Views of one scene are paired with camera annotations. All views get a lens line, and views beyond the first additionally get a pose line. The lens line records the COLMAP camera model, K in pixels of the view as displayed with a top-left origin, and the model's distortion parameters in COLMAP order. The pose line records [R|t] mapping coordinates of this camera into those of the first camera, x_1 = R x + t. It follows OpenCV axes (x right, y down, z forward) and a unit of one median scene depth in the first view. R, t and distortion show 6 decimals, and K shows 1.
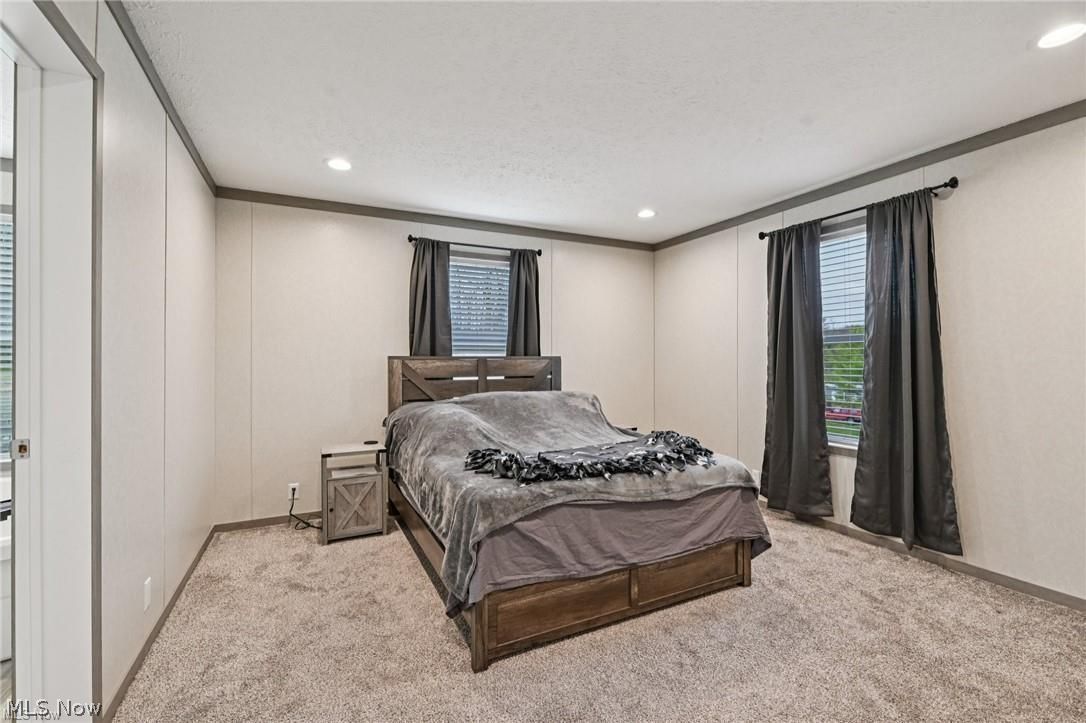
lens RADIAL K [[463.0, 0, 543.6], [0, 463.0, 360.0], [0, 0, 1]] dist [-0.002237, -0.001137]
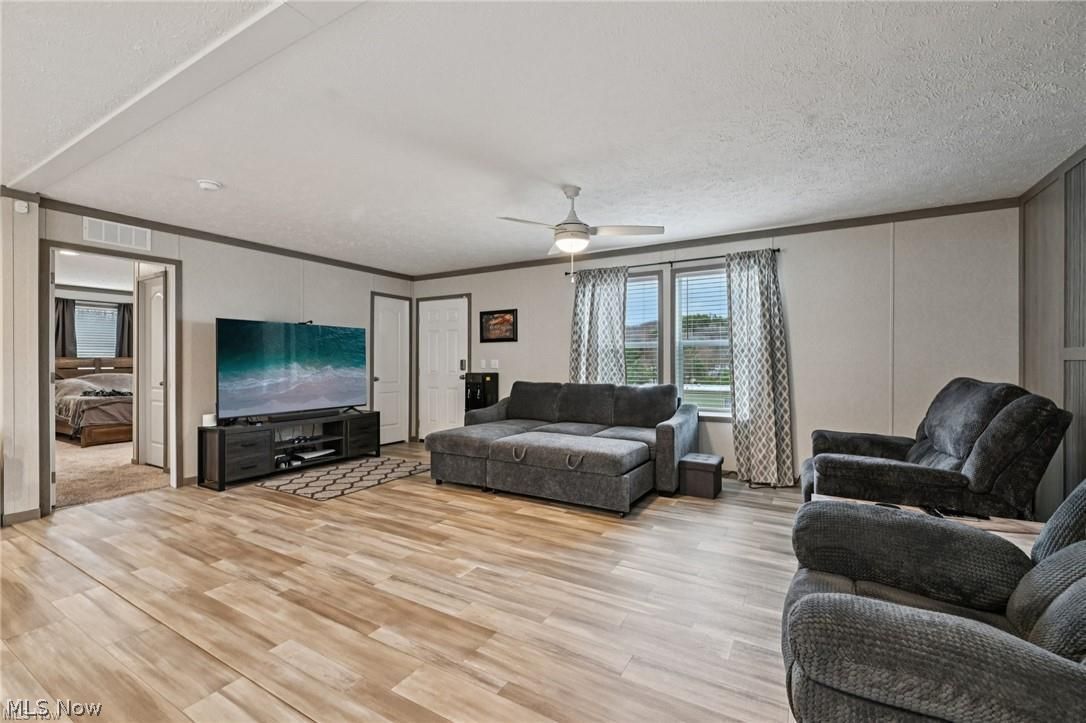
lens RADIAL K [[463.0, 0, 542.5], [0, 463.0, 360.6], [0, 0, 1]] dist [-0.002237, -0.001137]
pose [[0.837598, -0.000848, 0.546287, 0.572276], [-0.003294, 0.999973, 0.006602, -0.017812], [-0.546278, -0.007329, 0.837572, -2.541184]]
